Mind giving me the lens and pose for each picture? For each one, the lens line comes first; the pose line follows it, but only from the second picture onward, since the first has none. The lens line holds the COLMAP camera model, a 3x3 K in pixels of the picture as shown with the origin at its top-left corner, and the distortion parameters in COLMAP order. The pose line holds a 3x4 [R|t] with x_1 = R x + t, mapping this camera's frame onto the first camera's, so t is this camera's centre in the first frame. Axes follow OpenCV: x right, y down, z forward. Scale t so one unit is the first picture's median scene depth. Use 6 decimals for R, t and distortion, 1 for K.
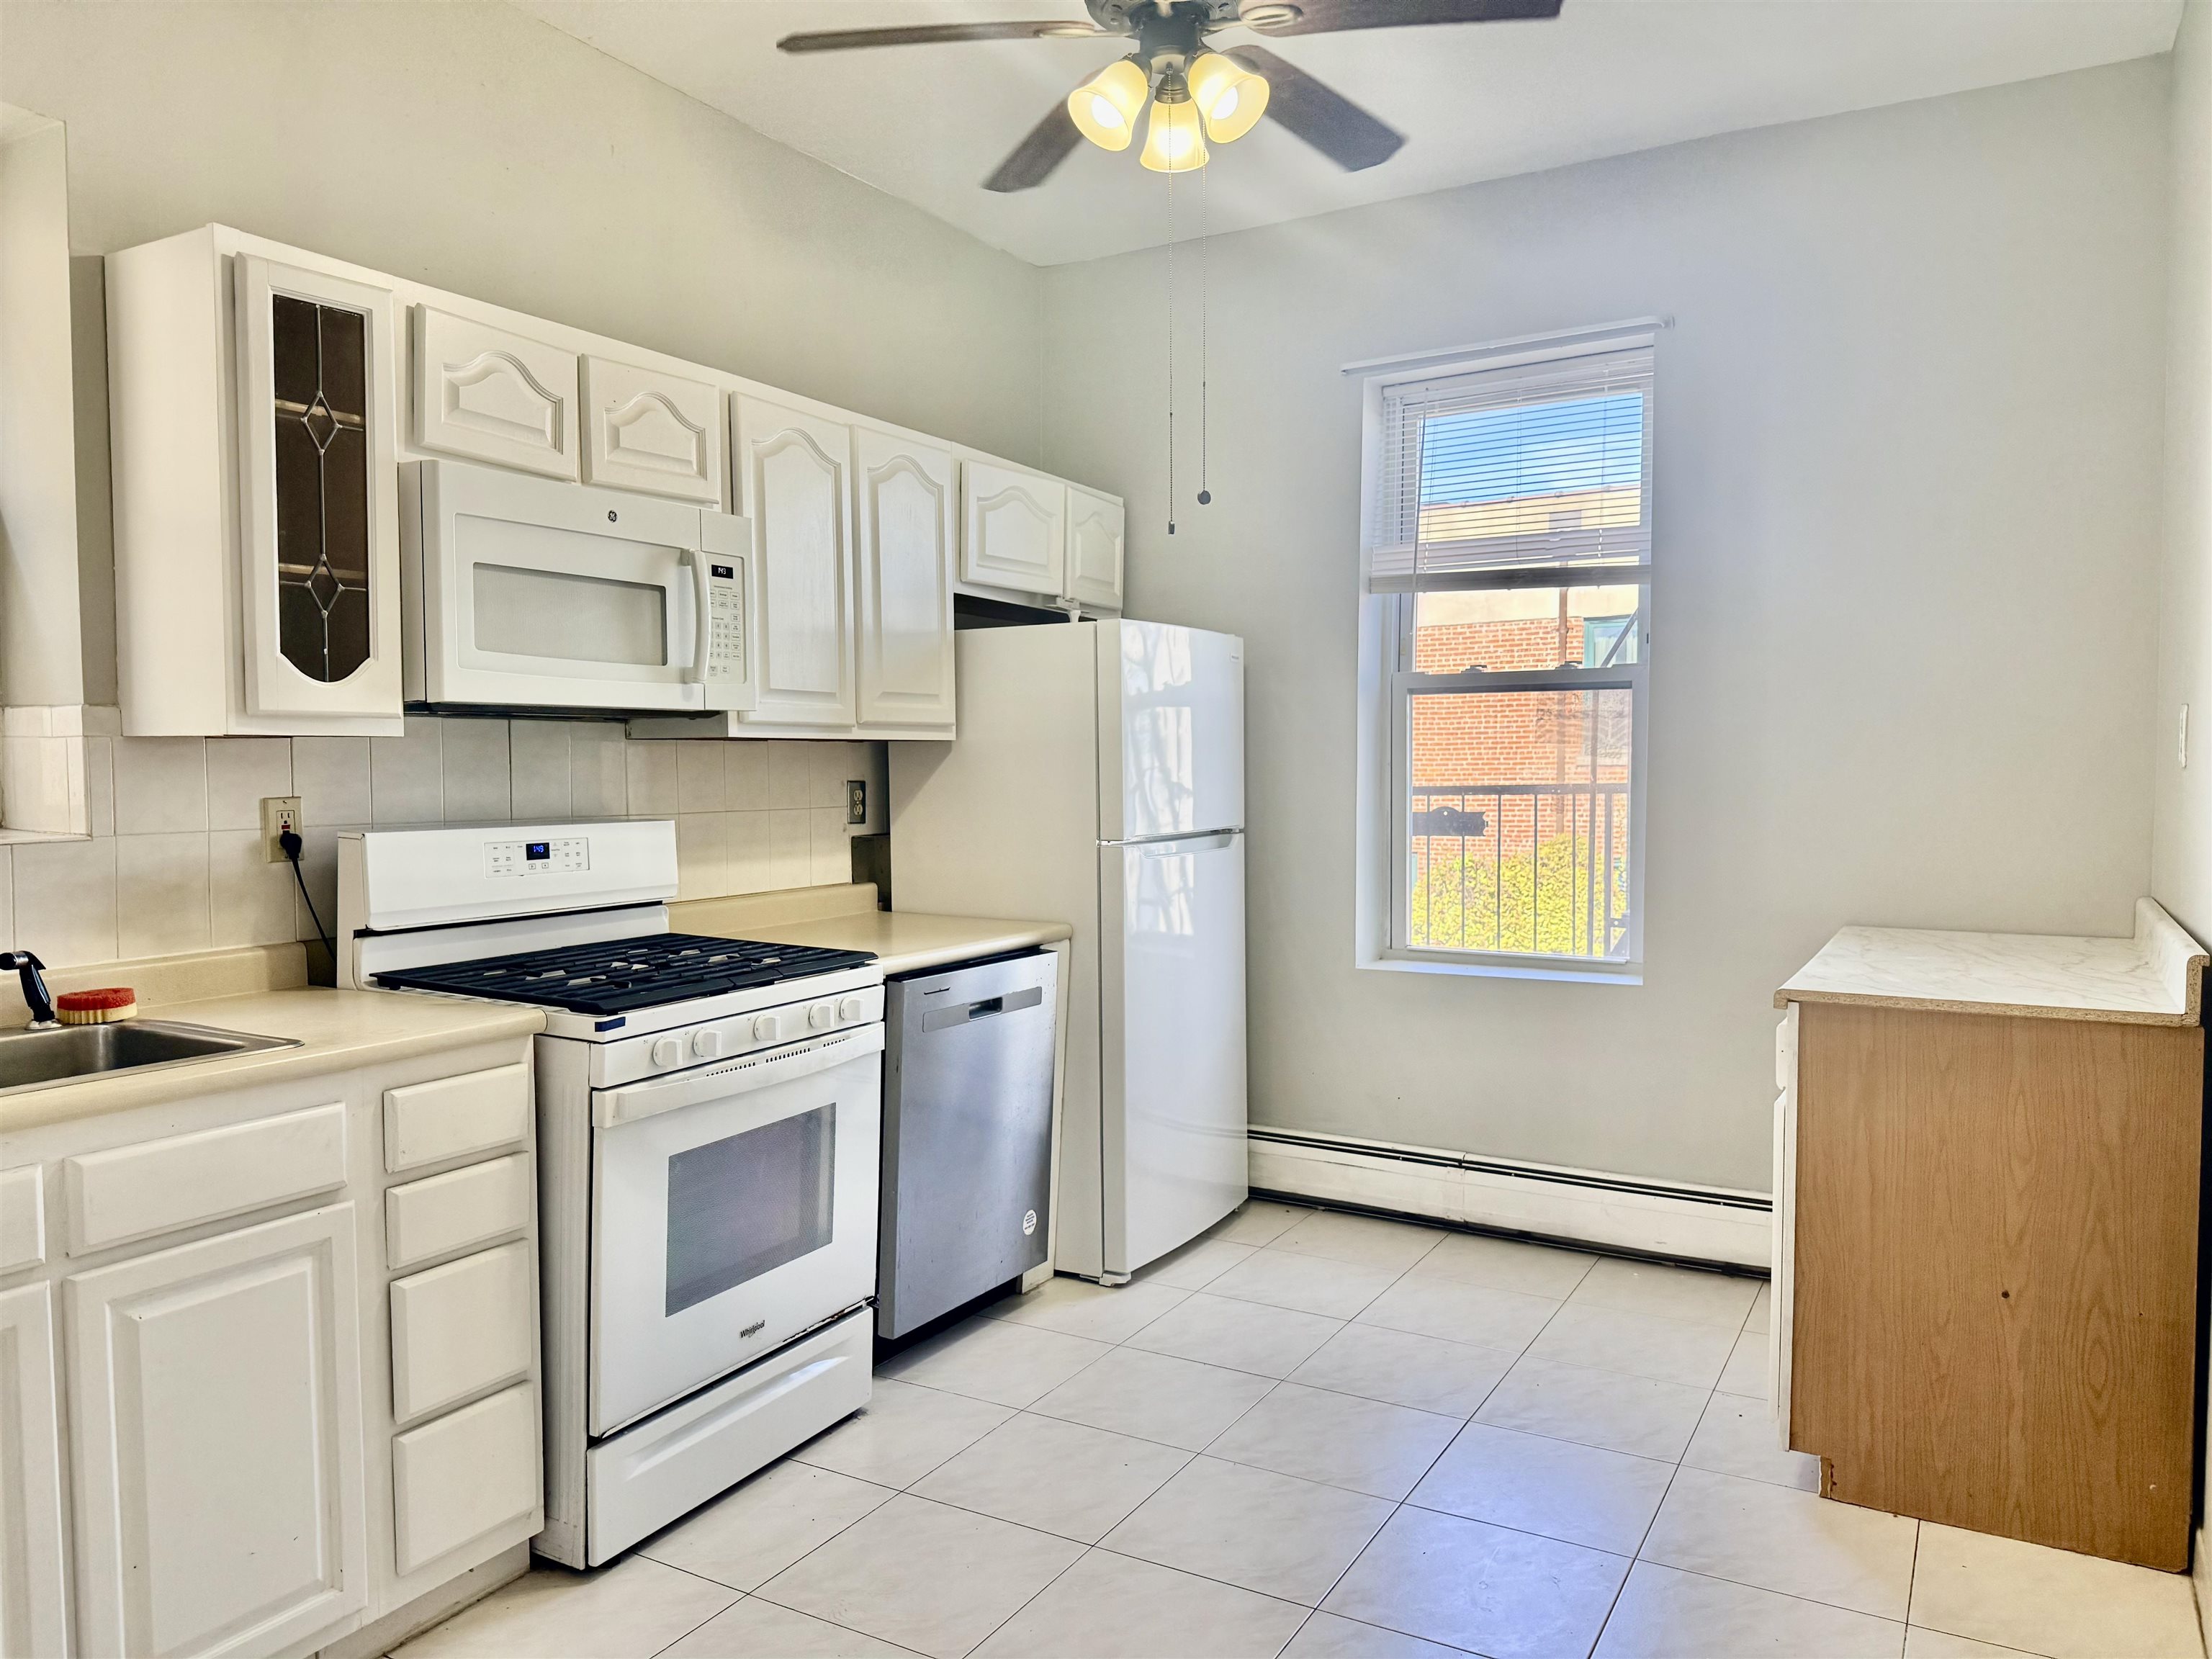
lens RADIAL K [[1558.2, 0, 1090.9], [0, 1558.2, 841.5], [0, 0, 1]] dist [0.058984, -0.084690]
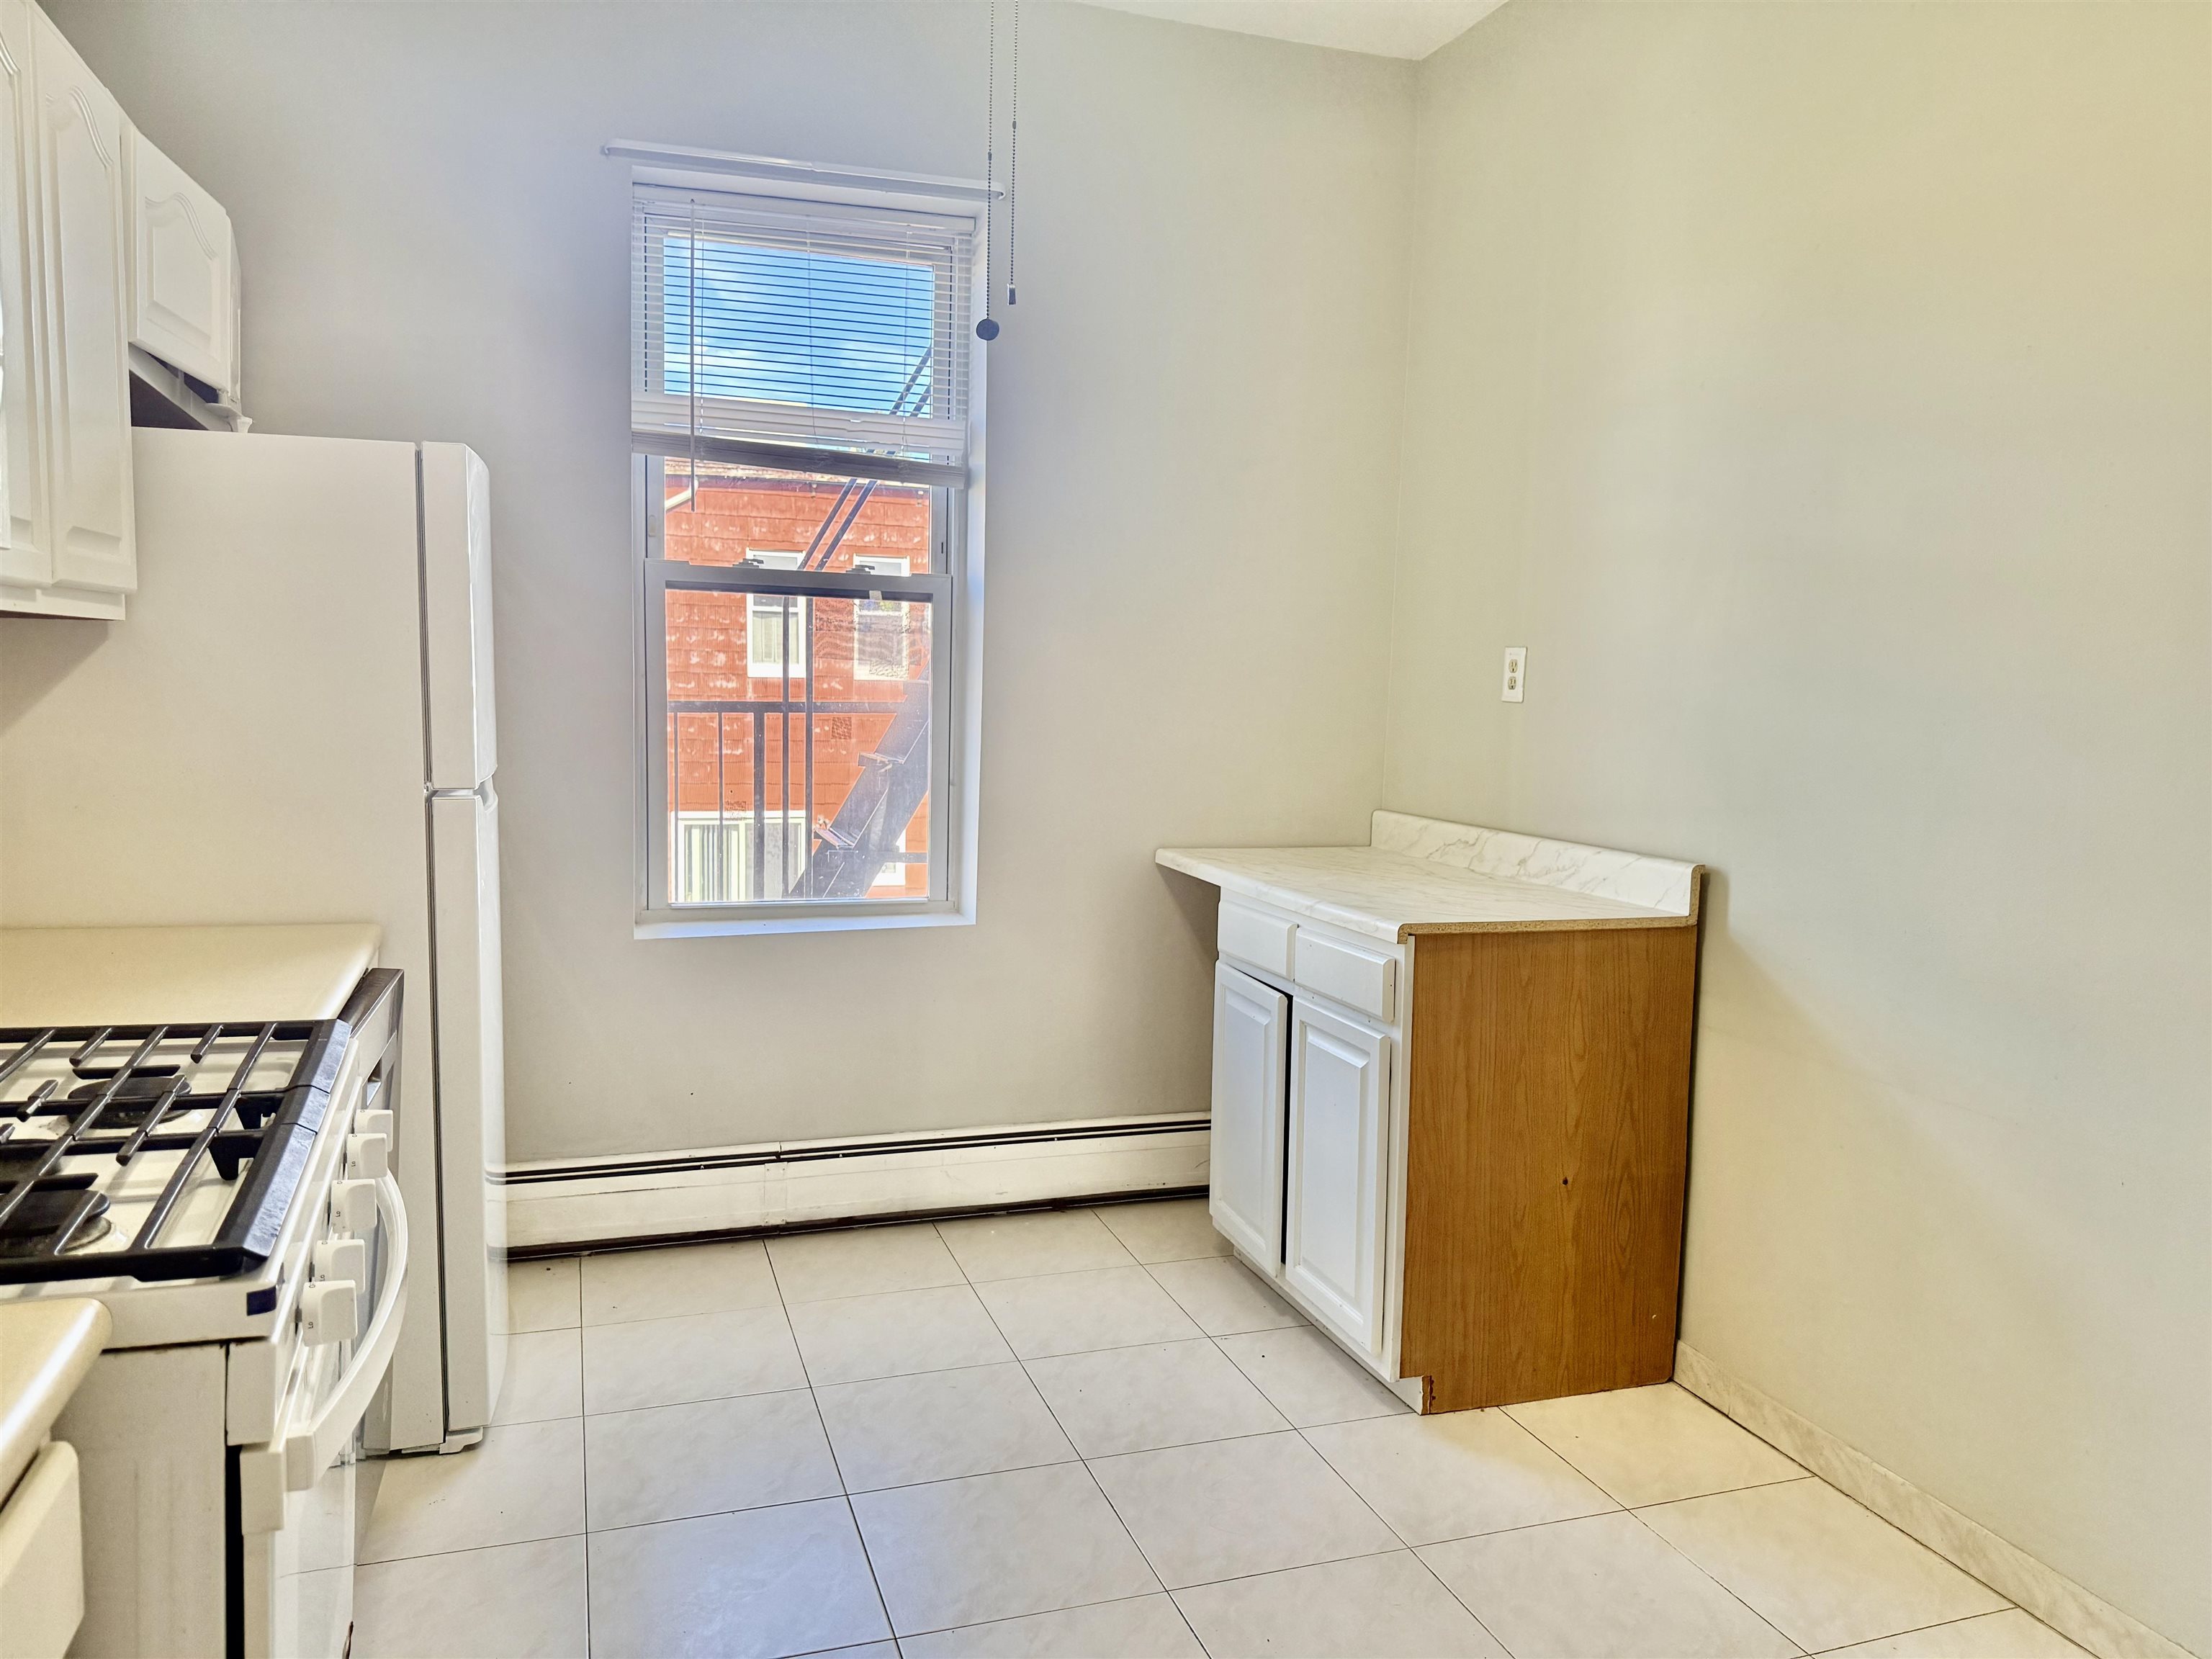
lens RADIAL K [[1558.2, 0, 1108.9], [0, 1558.2, 828.9], [0, 0, 1]] dist [0.058984, -0.084690]
pose [[0.656299, -0.052884, 0.752645, -0.377567], [0.013033, 0.998186, 0.058773, -0.023227], [-0.754388, -0.028764, 0.655798, 0.448368]]
